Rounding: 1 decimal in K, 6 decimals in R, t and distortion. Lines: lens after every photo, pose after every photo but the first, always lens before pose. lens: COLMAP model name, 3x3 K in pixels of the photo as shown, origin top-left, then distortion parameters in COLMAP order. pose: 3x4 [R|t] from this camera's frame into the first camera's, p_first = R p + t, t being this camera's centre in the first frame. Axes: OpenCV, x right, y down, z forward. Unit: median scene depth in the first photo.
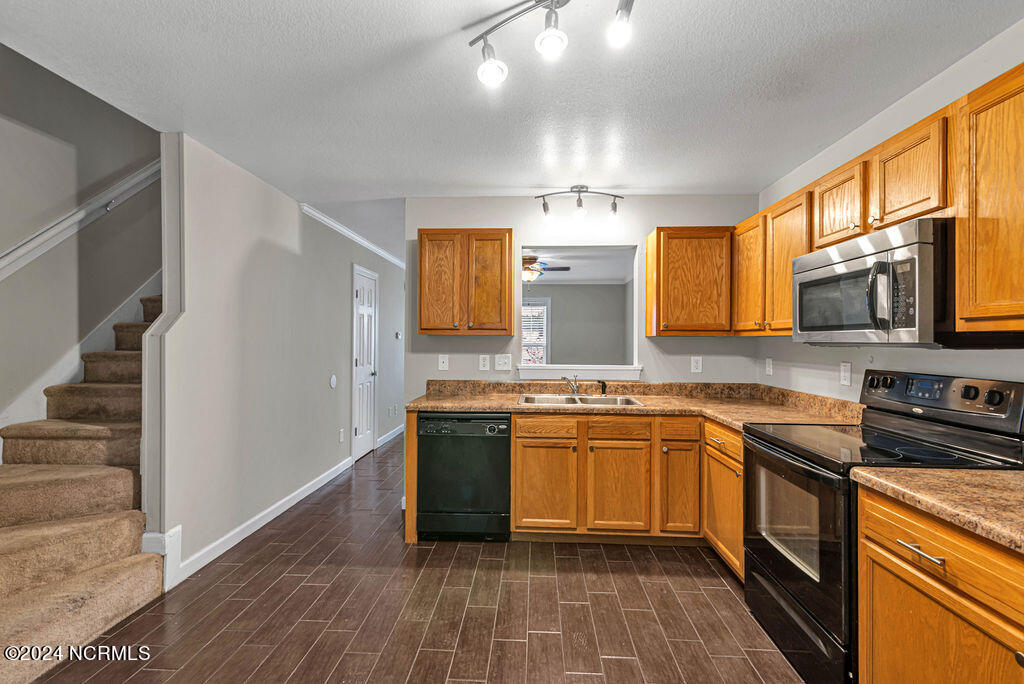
lens RADIAL K [[452.1, 0, 512.0], [0, 452.1, 342.0], [0, 0, 1]] dist [-0.001345, -0.000473]
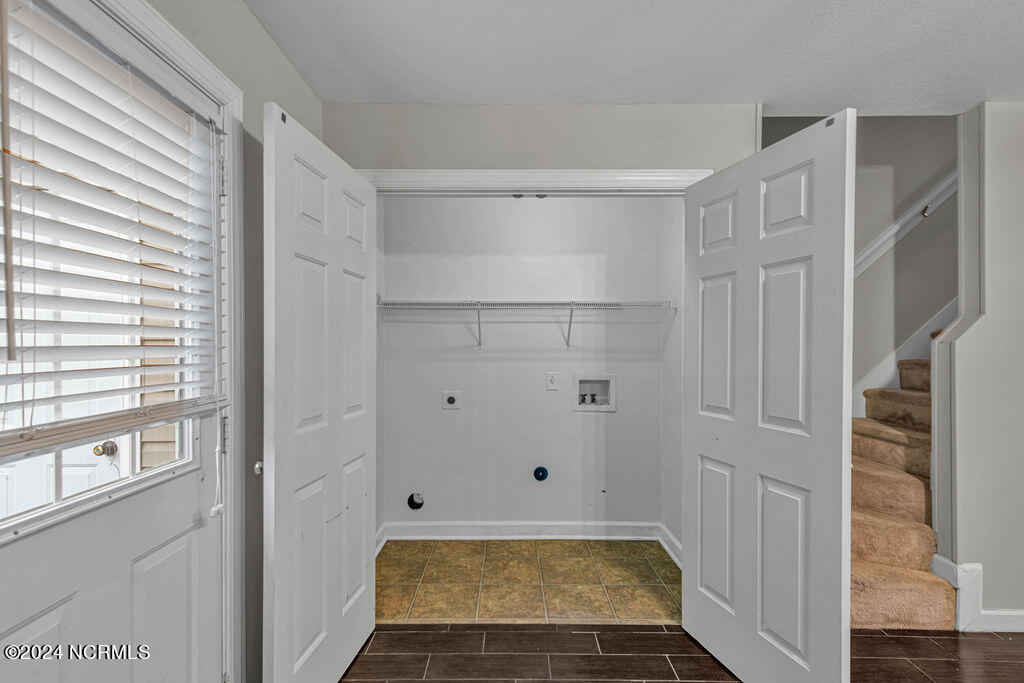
lens RADIAL K [[461.6, 0, 509.5], [0, 461.6, 351.7], [0, 0, 1]] dist [0.000924, 0.000070]
pose [[0.051549, 0.007248, -0.998644, 0.093234], [-0.003933, 0.999967, 0.007055, 0.001406], [0.998663, 0.003564, 0.051576, 0.067583]]
